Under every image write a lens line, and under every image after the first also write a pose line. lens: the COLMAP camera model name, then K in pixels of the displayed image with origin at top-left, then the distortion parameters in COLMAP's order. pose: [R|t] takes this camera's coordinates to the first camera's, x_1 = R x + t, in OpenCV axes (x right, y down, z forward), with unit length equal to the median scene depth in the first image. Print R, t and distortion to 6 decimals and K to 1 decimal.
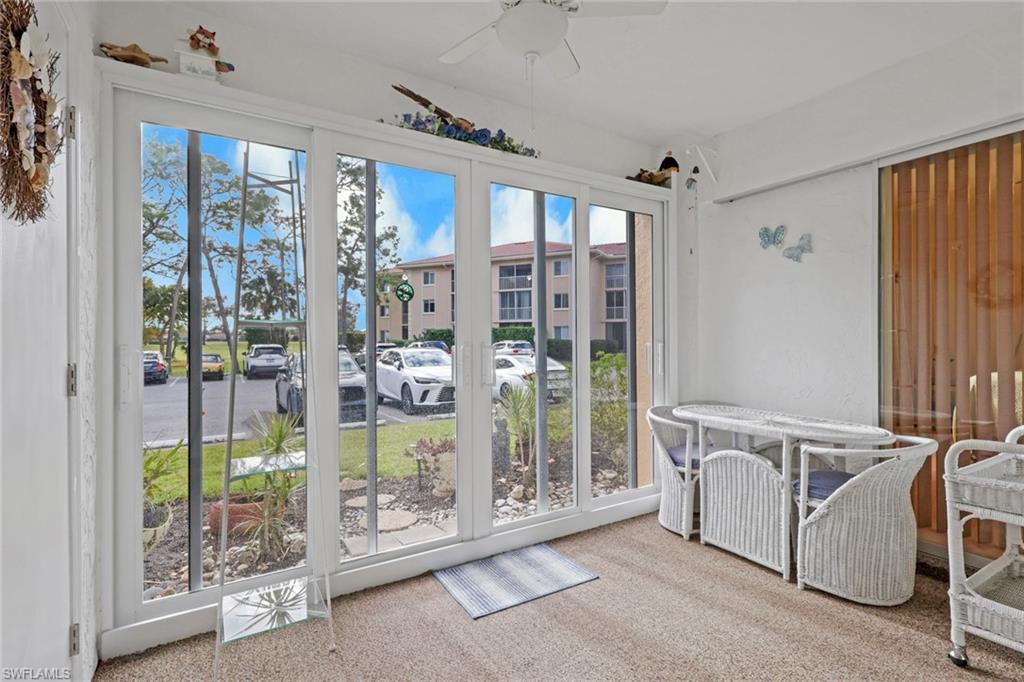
lens RADIAL K [[489.4, 0, 518.4], [0, 489.4, 339.4], [0, 0, 1]] dist [0.001034, 0.001967]
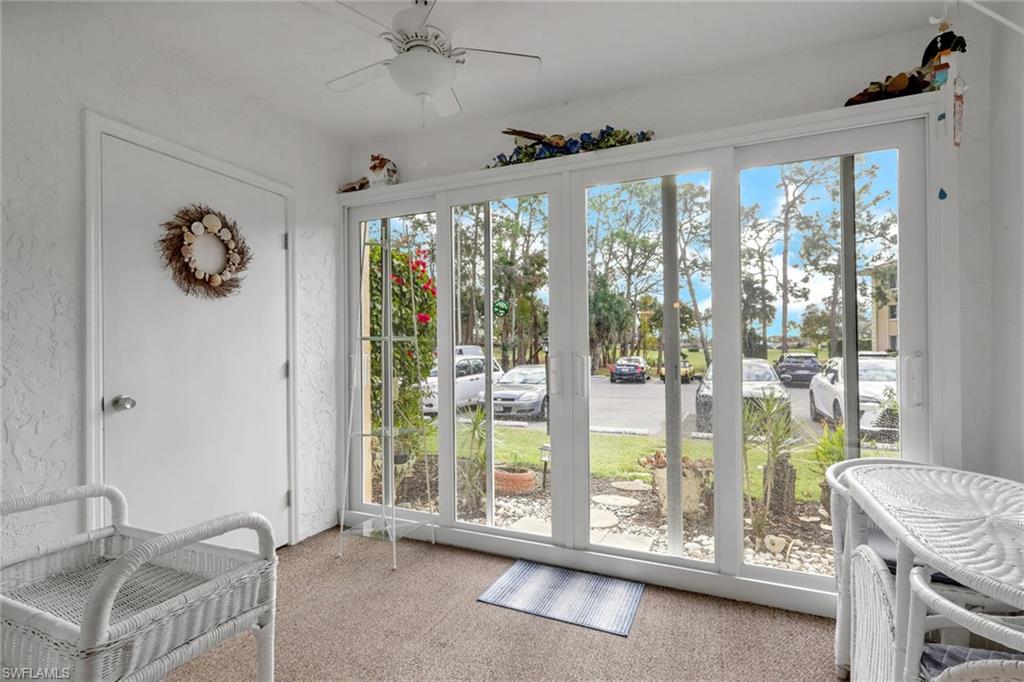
lens RADIAL K [[489.4, 0, 516.1], [0, 489.4, 349.7], [0, 0, 1]] dist [0.001034, 0.001967]
pose [[0.558774, 0.004855, -0.829305, 0.631411], [0.000393, 0.999981, 0.006120, -0.005360], [0.829320, -0.003746, 0.558762, 0.322364]]
